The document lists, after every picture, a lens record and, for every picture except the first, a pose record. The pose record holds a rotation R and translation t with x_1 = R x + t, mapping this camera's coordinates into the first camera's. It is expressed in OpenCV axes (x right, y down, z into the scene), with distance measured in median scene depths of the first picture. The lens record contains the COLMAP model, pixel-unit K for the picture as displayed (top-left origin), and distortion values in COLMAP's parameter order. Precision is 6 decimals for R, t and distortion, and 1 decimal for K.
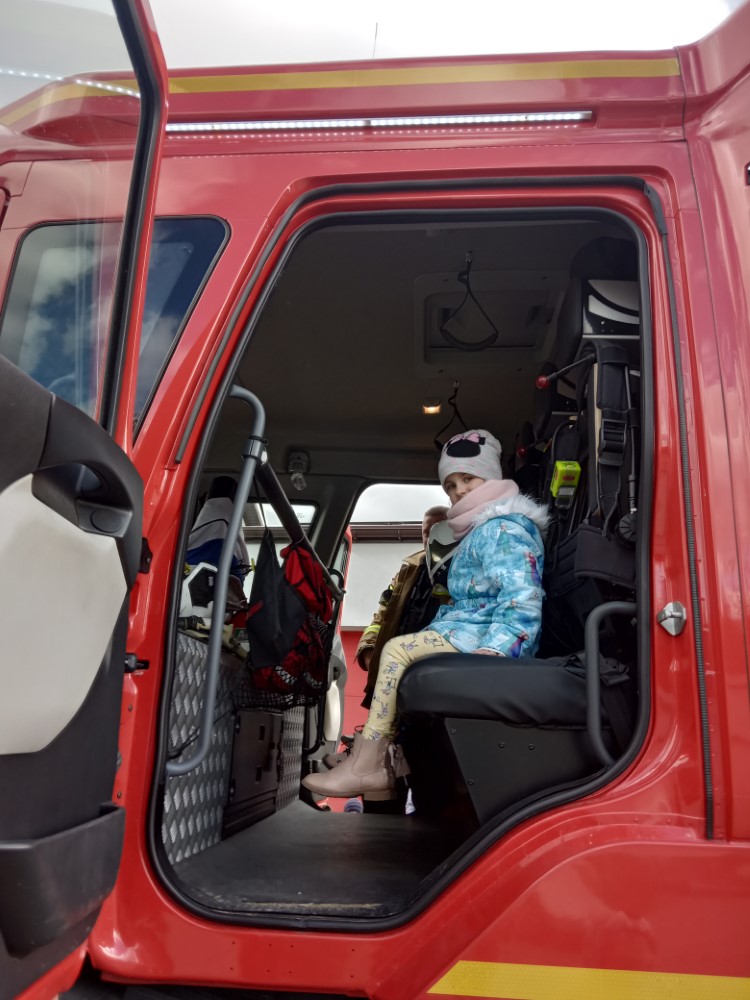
lens RADIAL K [[798.2, 0, 370.6], [0, 798.2, 496.9], [0, 0, 1]] dist [0.122954, -0.189093]
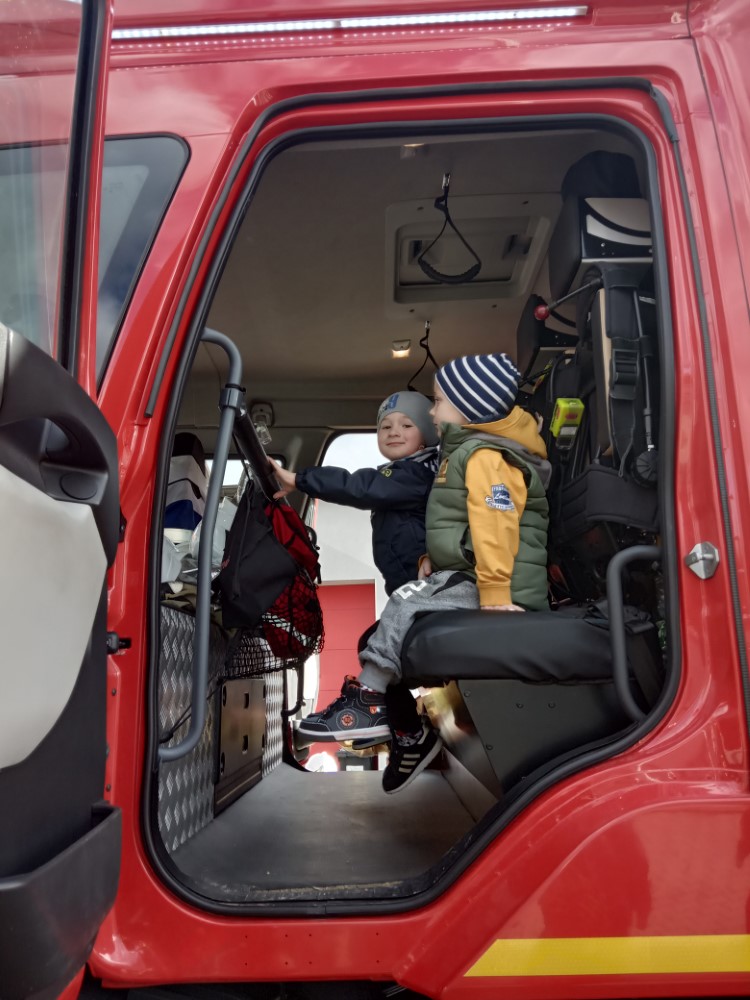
lens RADIAL K [[797.5, 0, 371.3], [0, 797.5, 499.4], [0, 0, 1]] dist [0.078200, -0.105955]
pose [[0.997028, -0.048161, 0.060130, -0.050655], [0.044298, 0.996966, 0.064006, 0.003313], [-0.063031, -0.061152, 0.996136, 0.096981]]
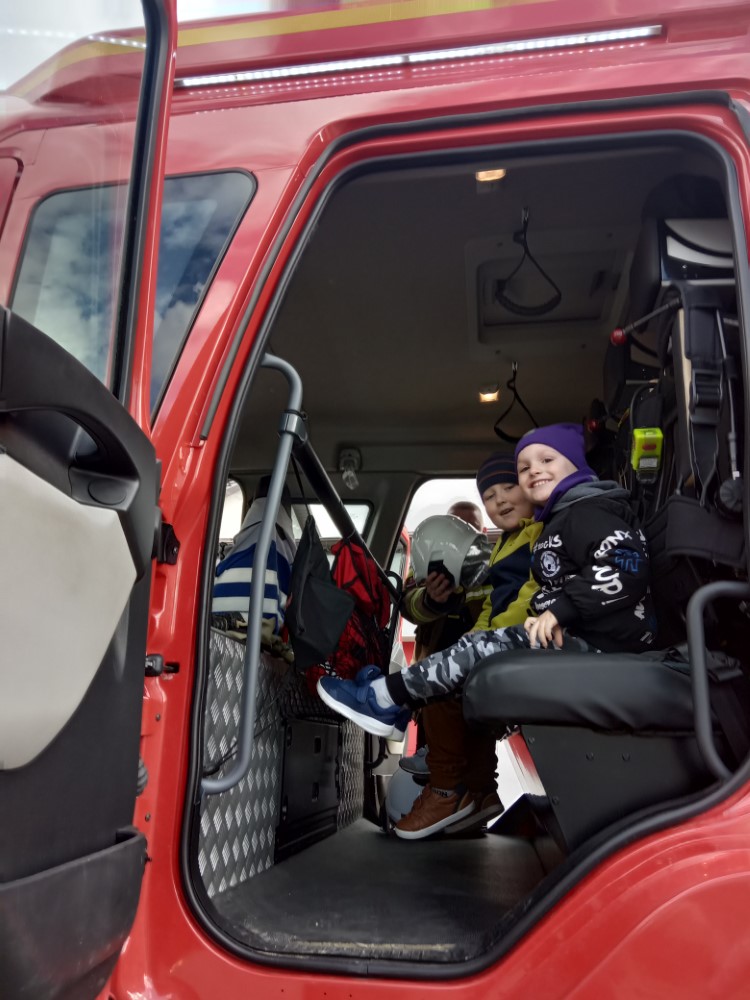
lens RADIAL K [[794.9, 0, 371.8], [0, 794.9, 495.1], [0, 0, 1]] dist [0.079076, -0.097254]
pose [[0.996812, -0.036152, -0.071130, 0.003936], [0.034803, 0.999192, -0.020112, 0.041044], [0.071800, 0.017572, 0.997264, 0.130857]]
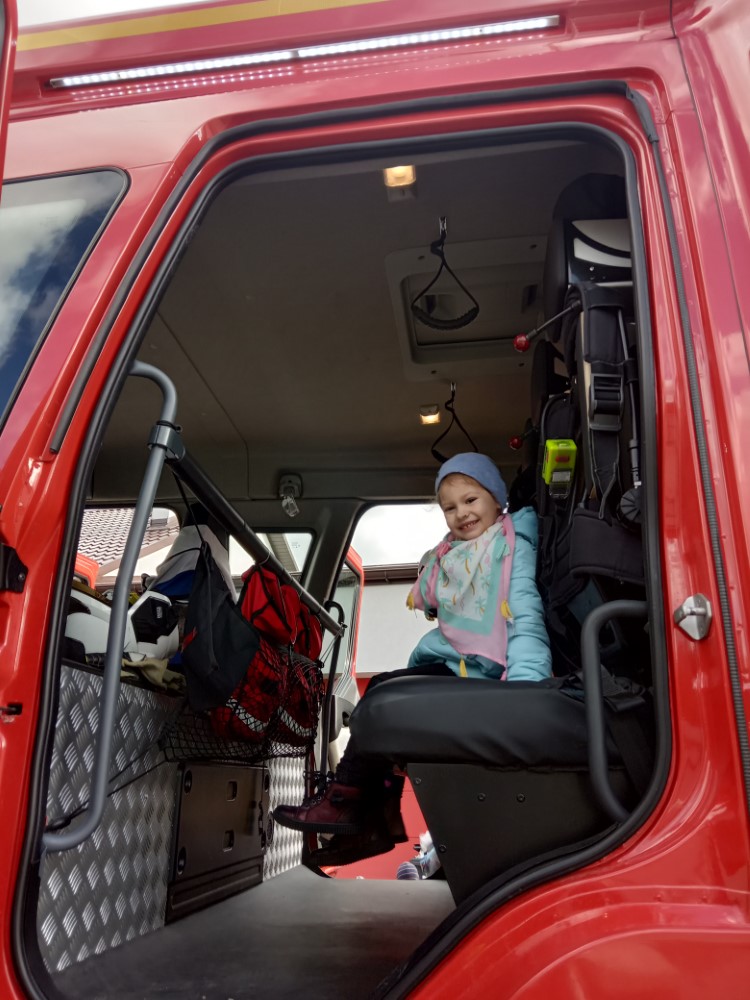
lens RADIAL K [[797.5, 0, 371.3], [0, 797.5, 499.4], [0, 0, 1]] dist [0.078200, -0.105955]
pose [[0.997440, -0.051247, -0.049872, 0.105055], [0.048389, 0.997205, -0.056924, 0.061757], [0.052650, 0.054365, 0.997132, 0.210101]]
